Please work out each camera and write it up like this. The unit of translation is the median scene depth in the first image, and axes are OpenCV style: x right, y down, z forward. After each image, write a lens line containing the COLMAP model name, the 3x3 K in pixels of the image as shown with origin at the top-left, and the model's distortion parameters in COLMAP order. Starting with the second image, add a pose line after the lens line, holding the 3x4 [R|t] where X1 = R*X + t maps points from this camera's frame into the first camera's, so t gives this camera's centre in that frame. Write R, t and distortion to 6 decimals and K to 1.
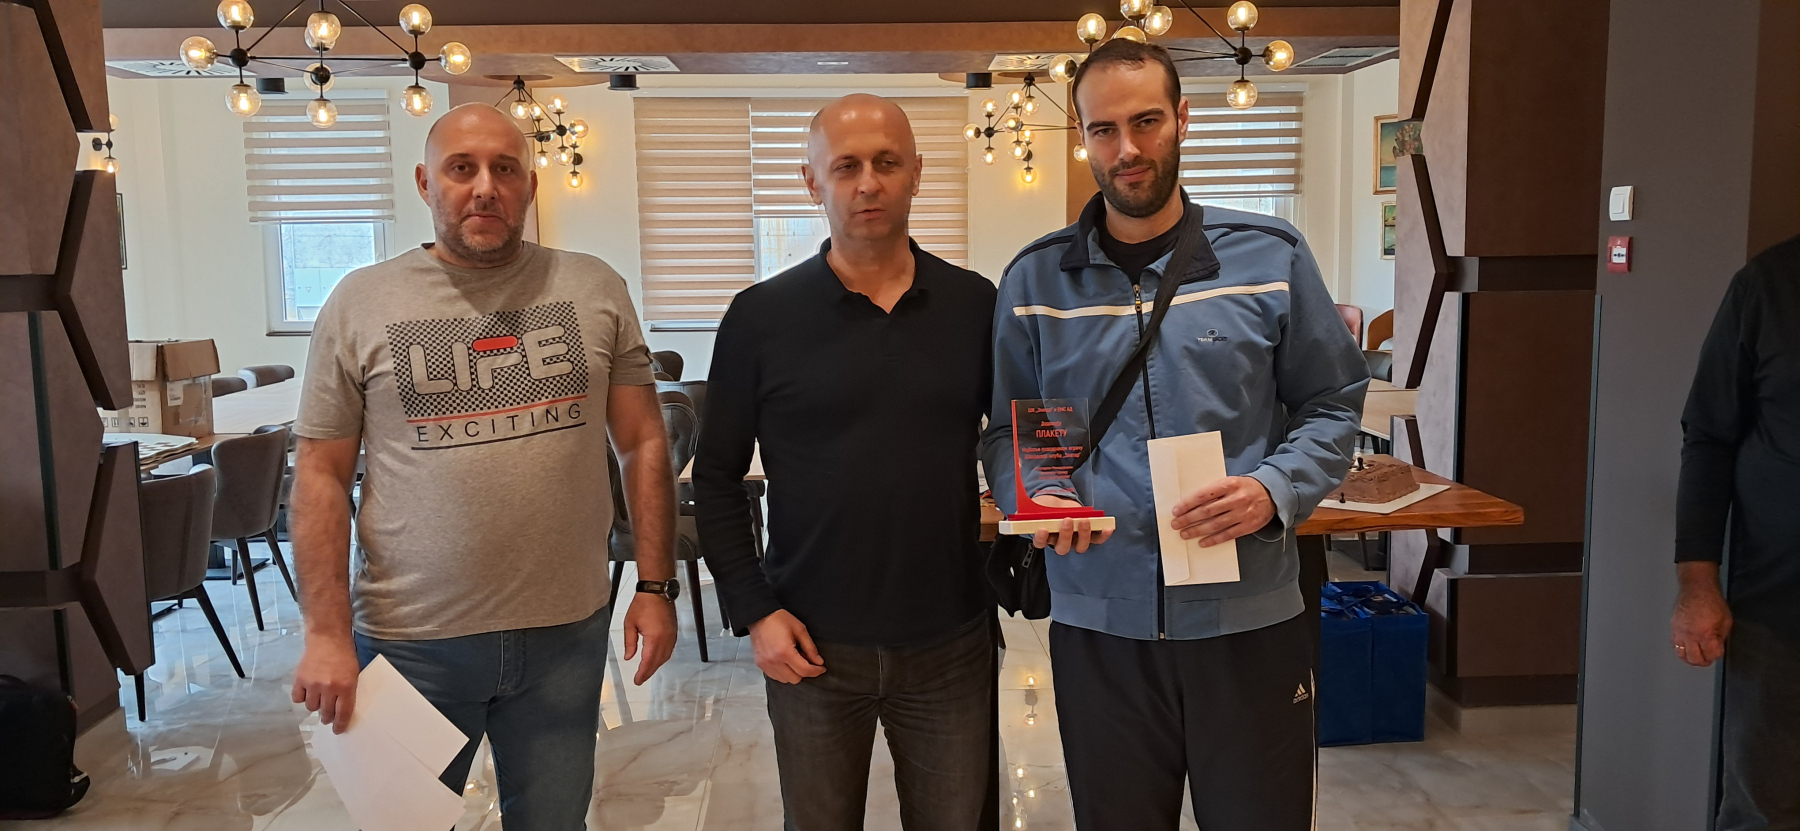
lens RADIAL K [[1327.2, 0, 911.1], [0, 1327.2, 416.0], [0, 0, 1]] dist [0.005218, -0.044518]
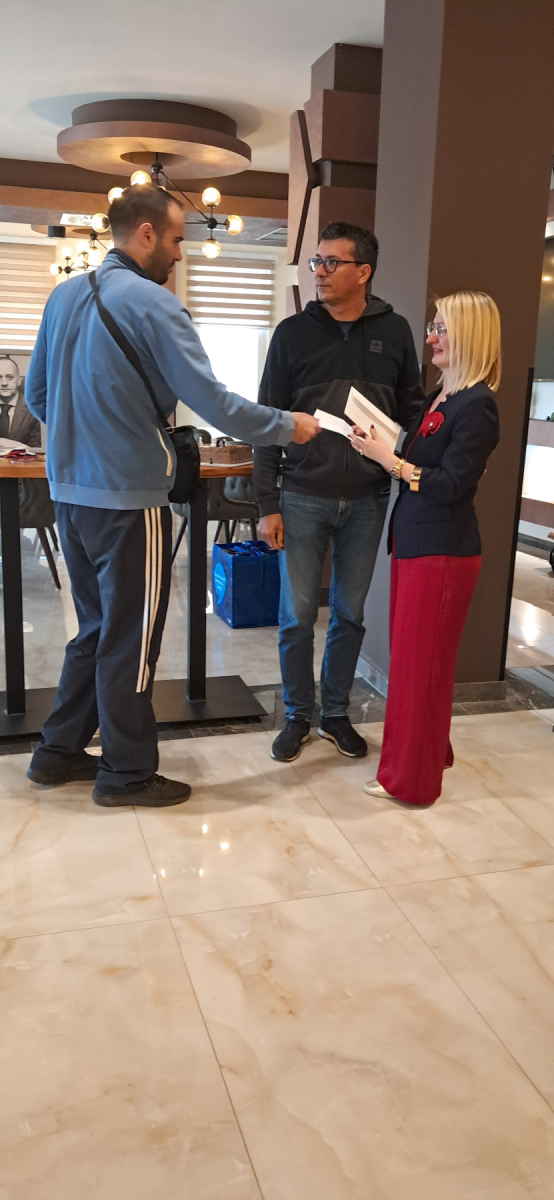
lens RADIAL K [[884.8, 0, 290.3], [0, 884.8, 579.3], [0, 0, 1]] dist [0.005218, -0.044518]
pose [[0.963610, -0.017075, 0.266767, 0.048438], [-0.010953, 0.994598, 0.103224, 0.044574], [-0.267089, -0.102389, 0.958217, -0.092311]]
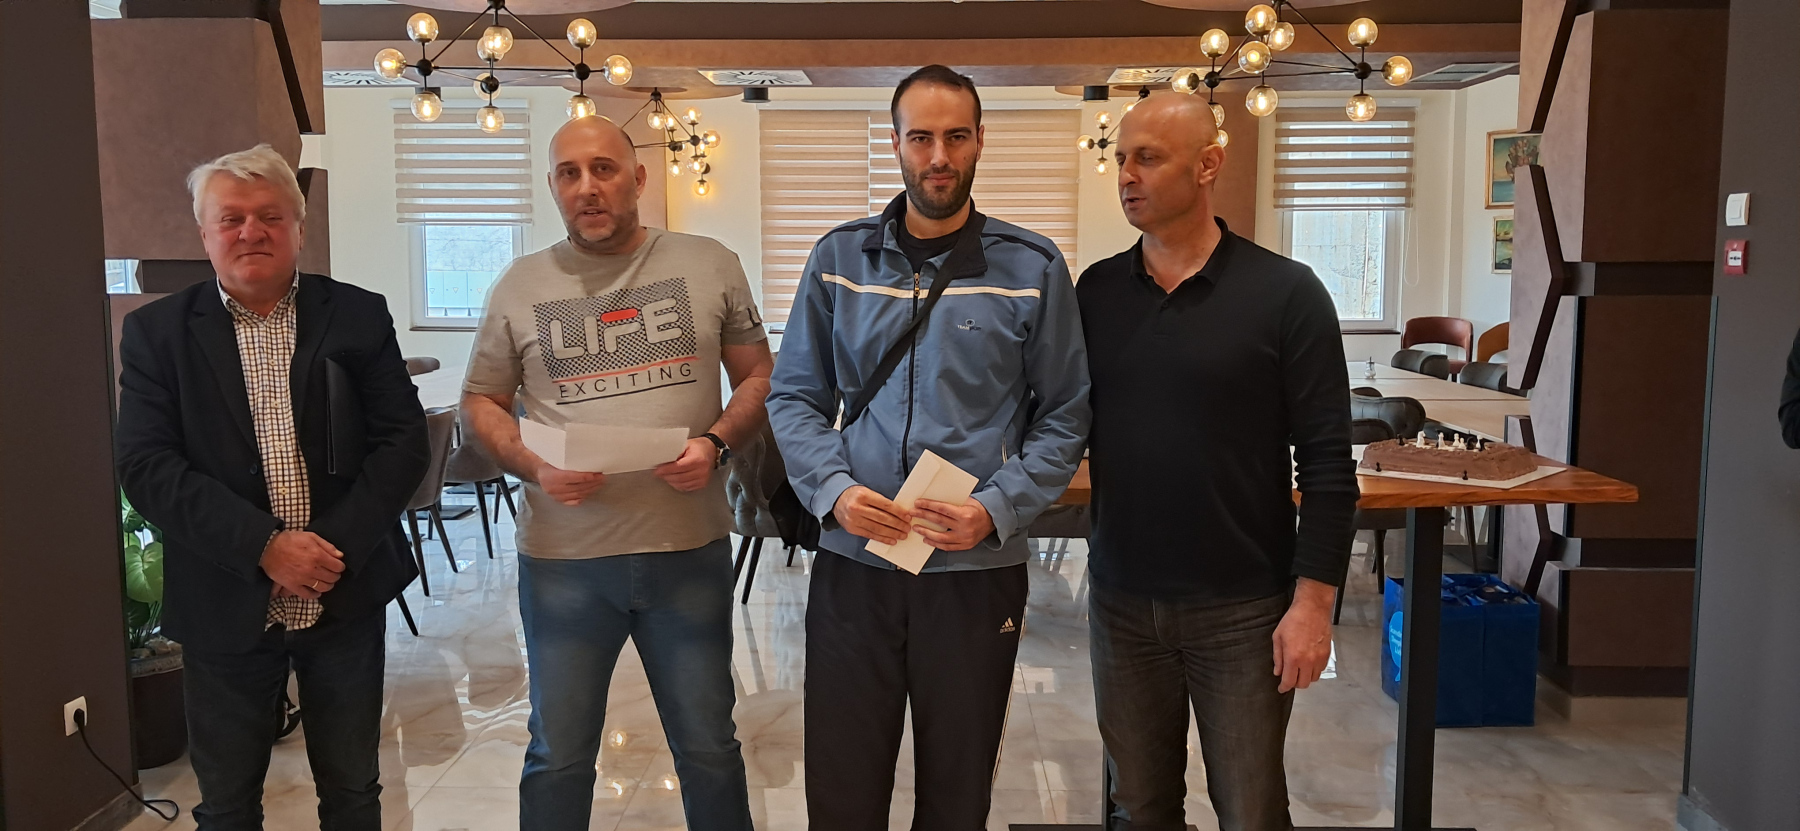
lens RADIAL K [[1327.2, 0, 907.1], [0, 1327.2, 411.2], [0, 0, 1]] dist [0.005218, -0.044518]
pose [[0.997273, 0.021403, -0.070634, -0.025457], [-0.022311, 0.999678, -0.012088, 0.014897], [0.070352, 0.013631, 0.997429, -0.053670]]
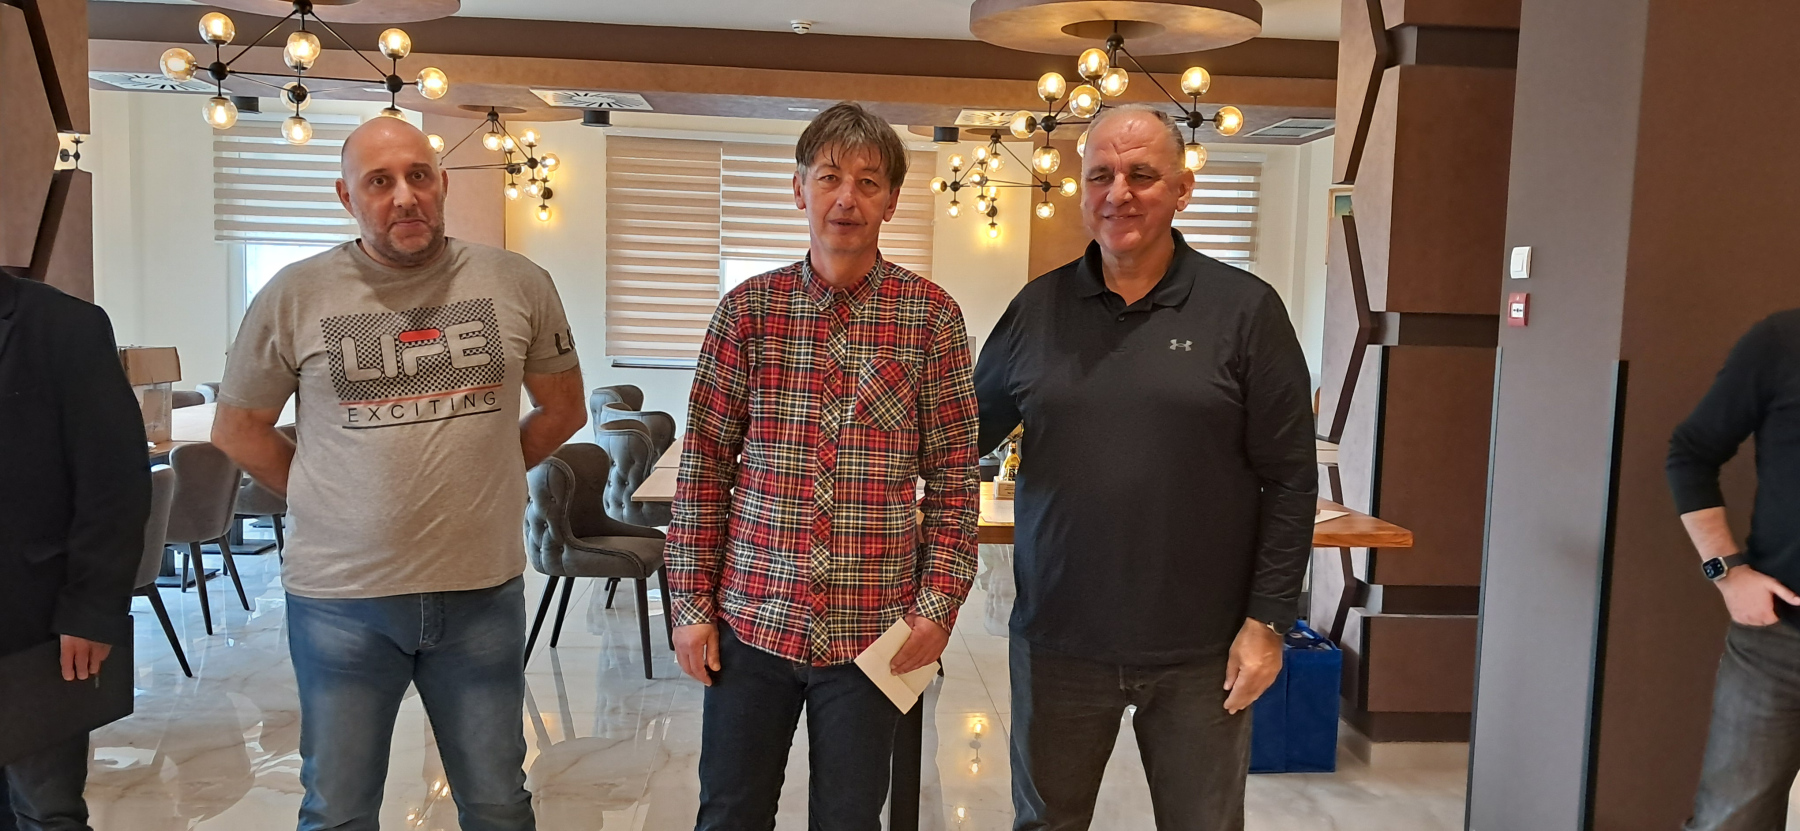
lens RADIAL K [[1327.2, 0, 924.9], [0, 1327.2, 440.4], [0, 0, 1]] dist [0.005218, -0.044518]
pose [[0.998428, 0.041373, 0.037809, 0.008720], [-0.040404, 0.998844, -0.026036, 0.016733], [-0.038842, 0.024467, 0.998946, -0.030168]]
